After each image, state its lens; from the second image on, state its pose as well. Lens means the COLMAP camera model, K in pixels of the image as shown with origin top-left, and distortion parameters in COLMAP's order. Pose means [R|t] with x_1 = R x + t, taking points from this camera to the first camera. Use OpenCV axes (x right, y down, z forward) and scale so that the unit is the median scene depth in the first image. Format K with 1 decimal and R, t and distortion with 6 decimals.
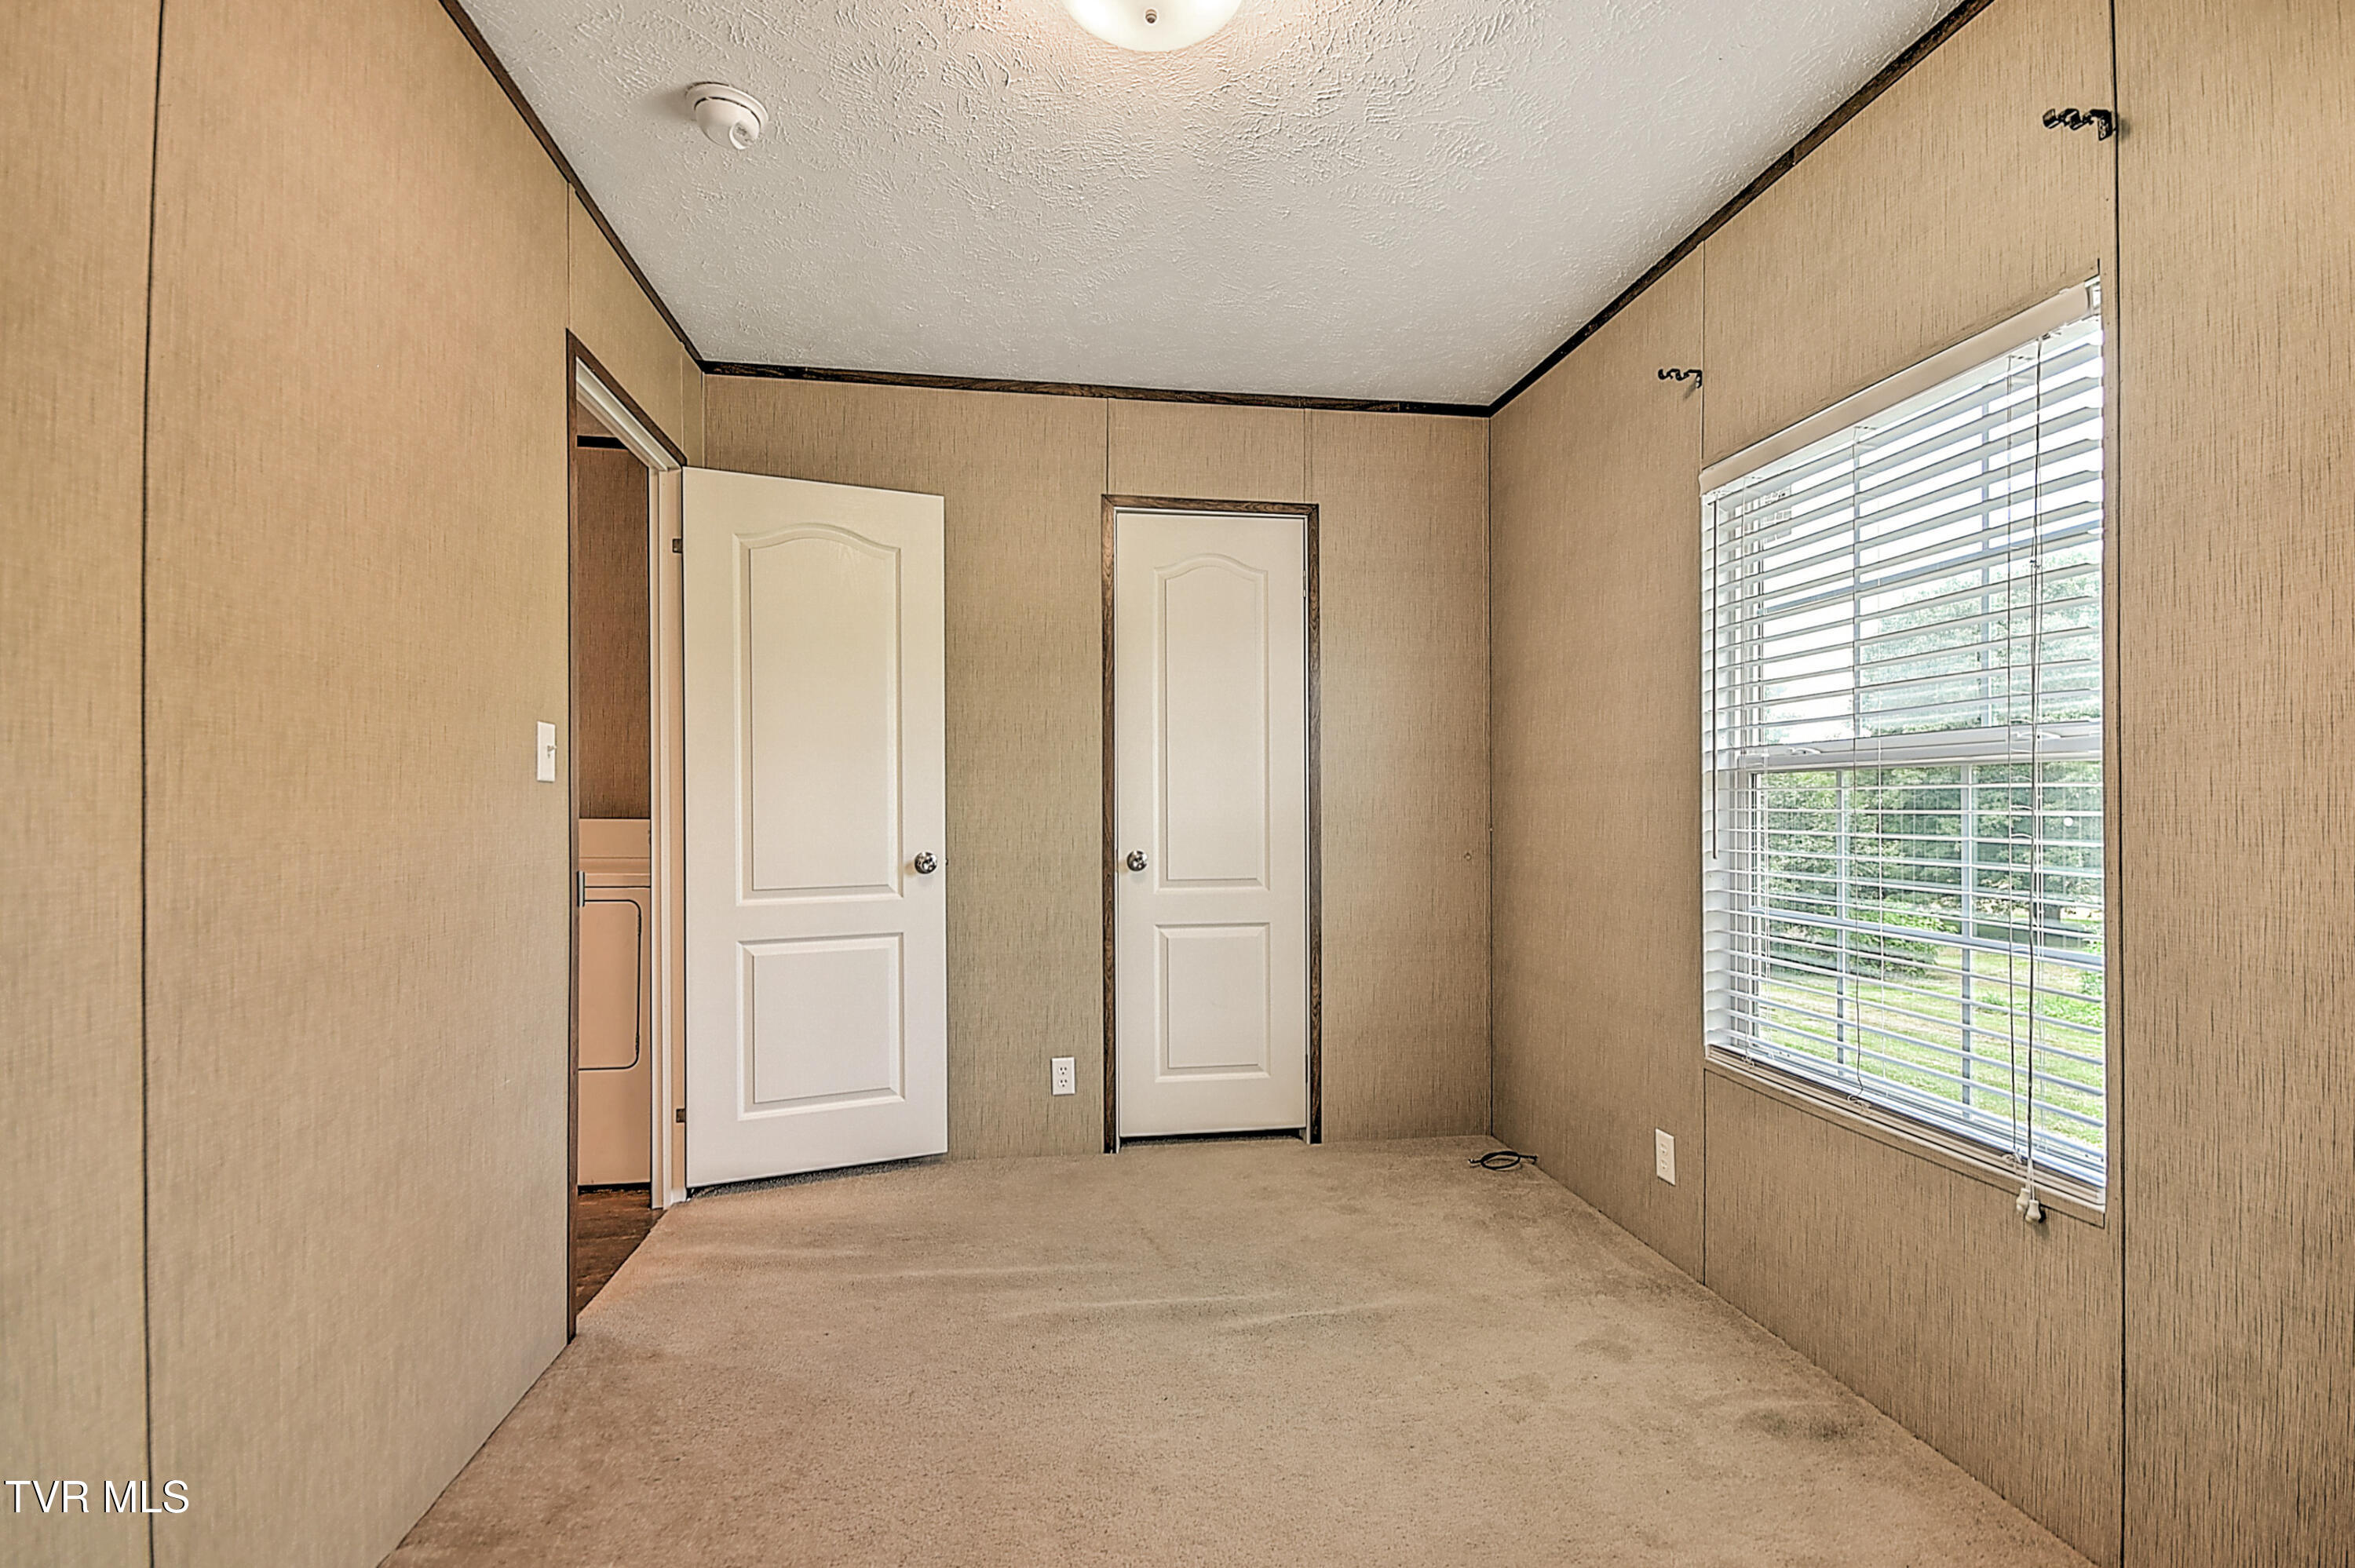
lens RADIAL K [[1042.1, 0, 1170.7], [0, 1042.1, 785.8], [0, 0, 1]] dist [0.013021, -0.012203]
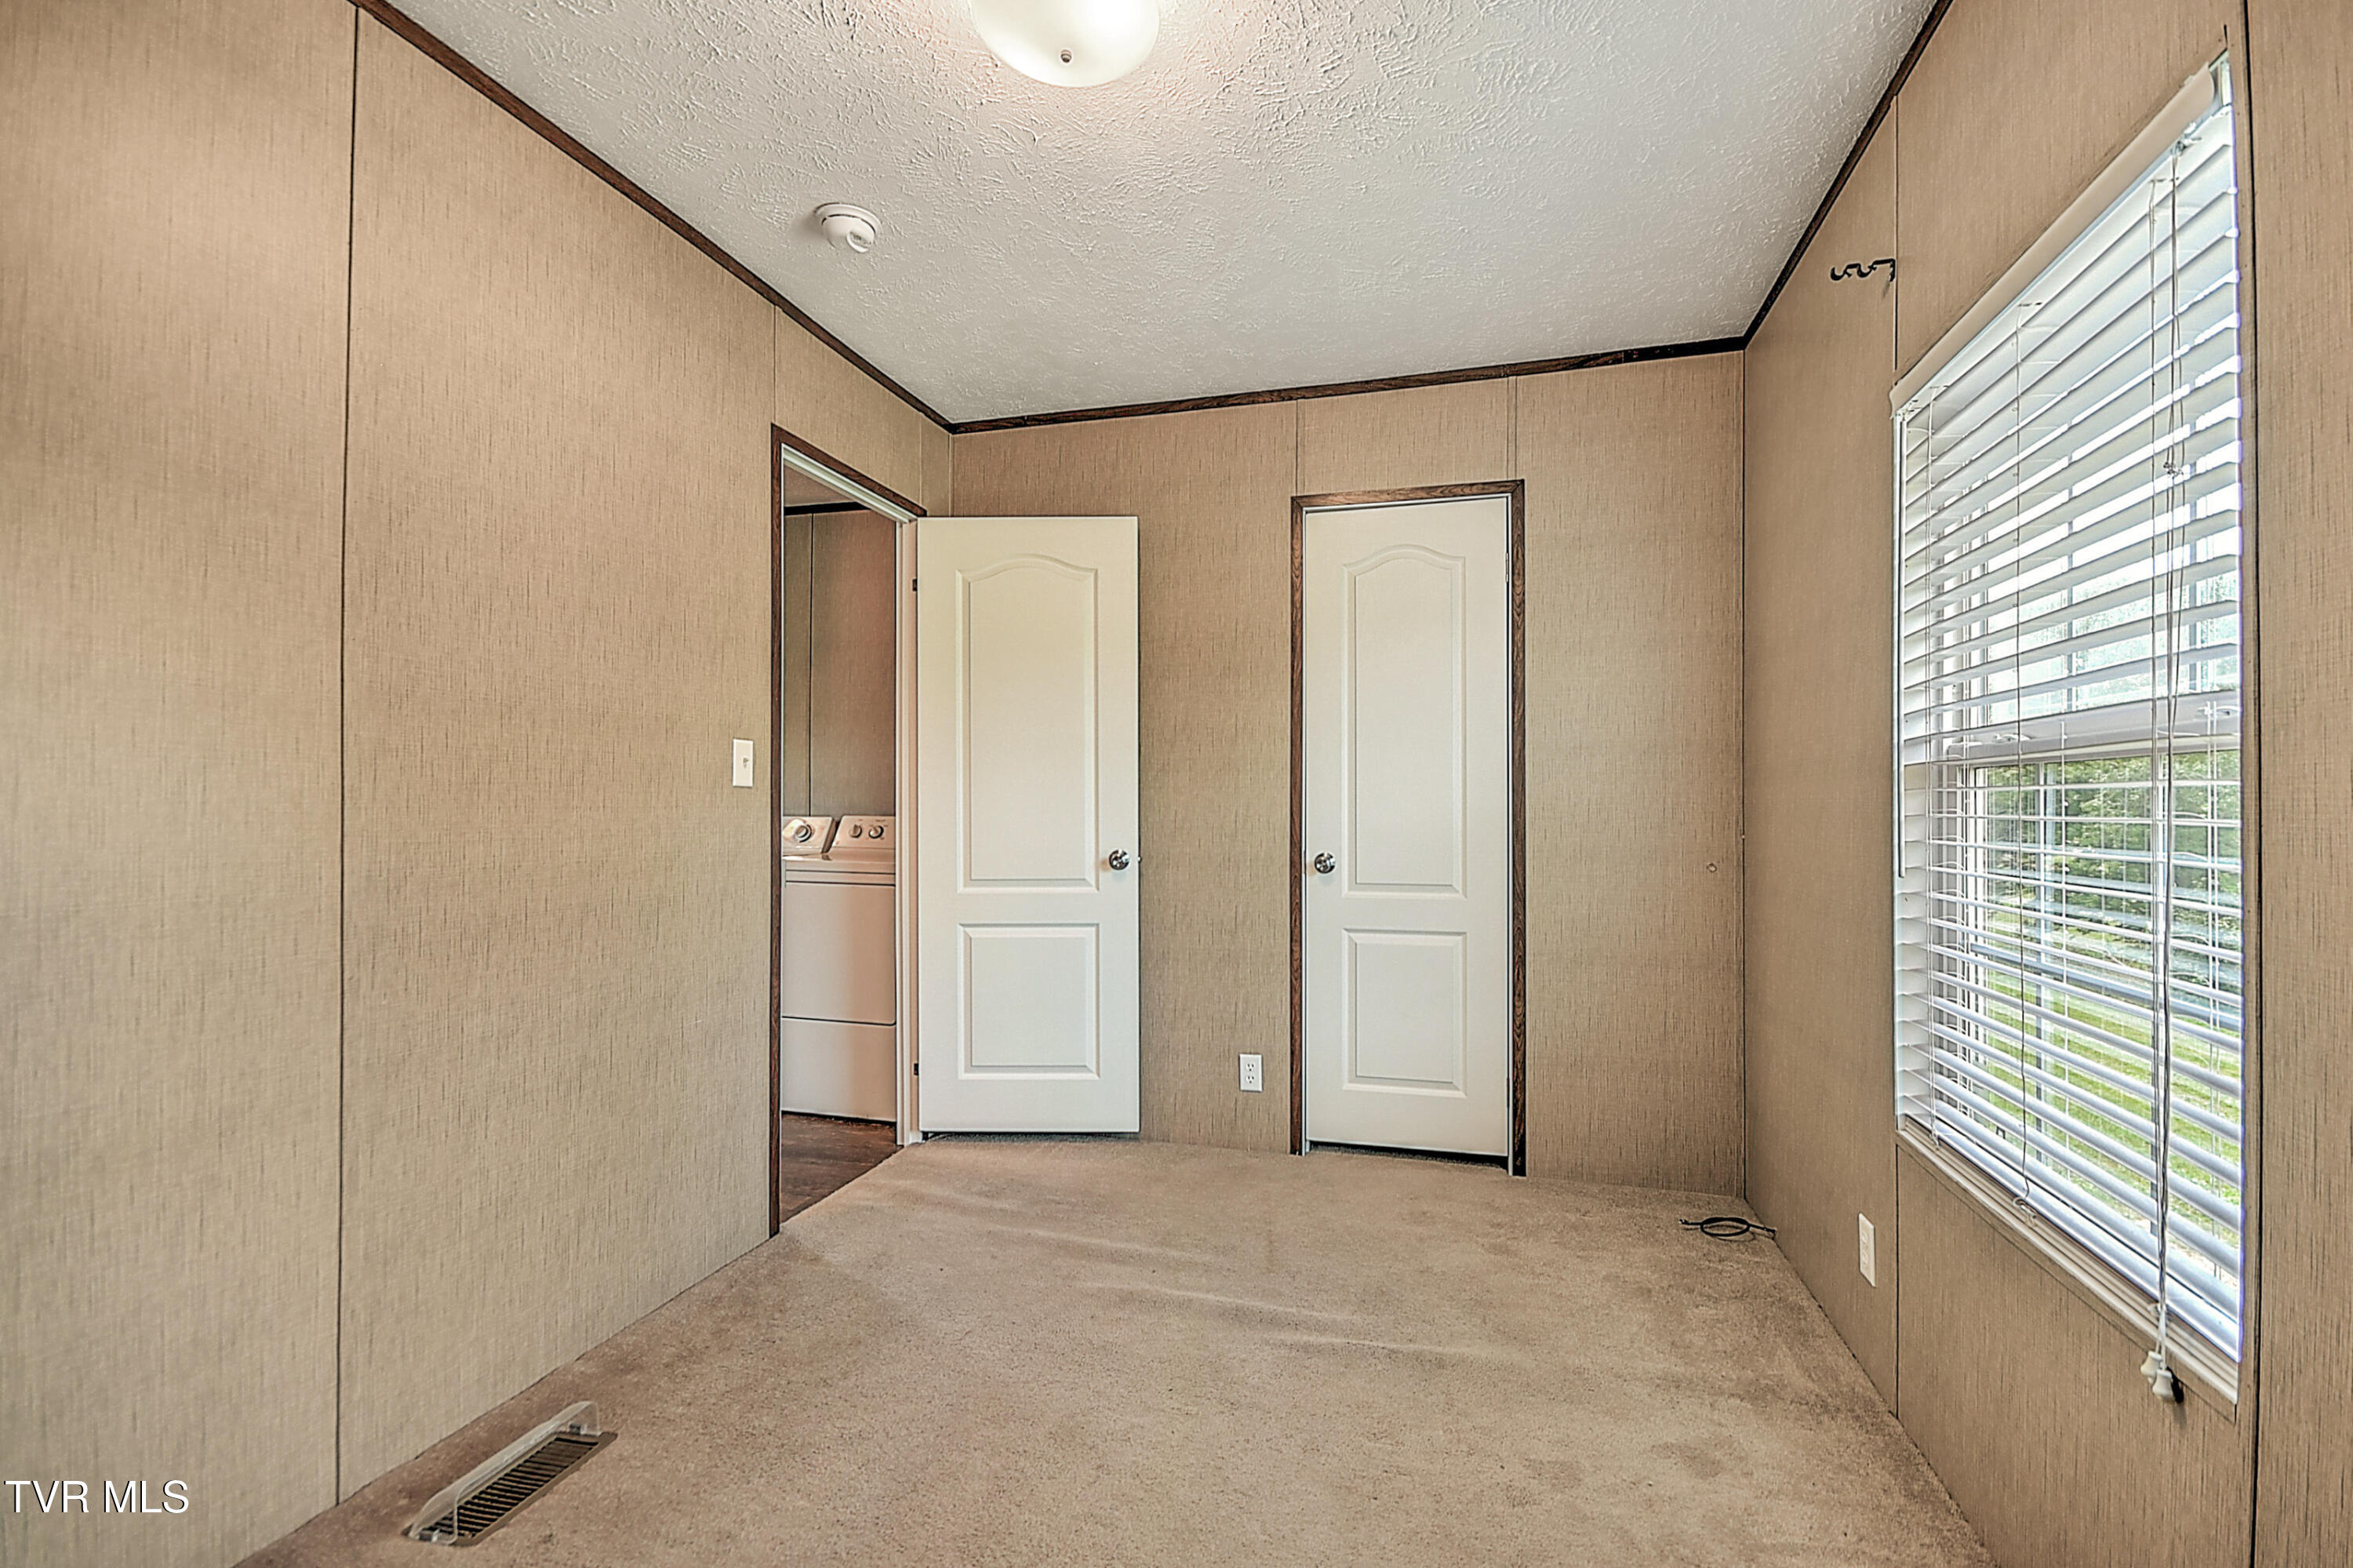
lens RADIAL K [[1037.4, 0, 1176.5], [0, 1037.4, 784.0], [0, 0, 1]] dist [0.001663, 0.000625]
pose [[0.913147, -0.004797, -0.407602, 0.274297], [0.004253, 0.999988, -0.002242, -0.001508], [0.407608, 0.000314, 0.913157, 0.051184]]
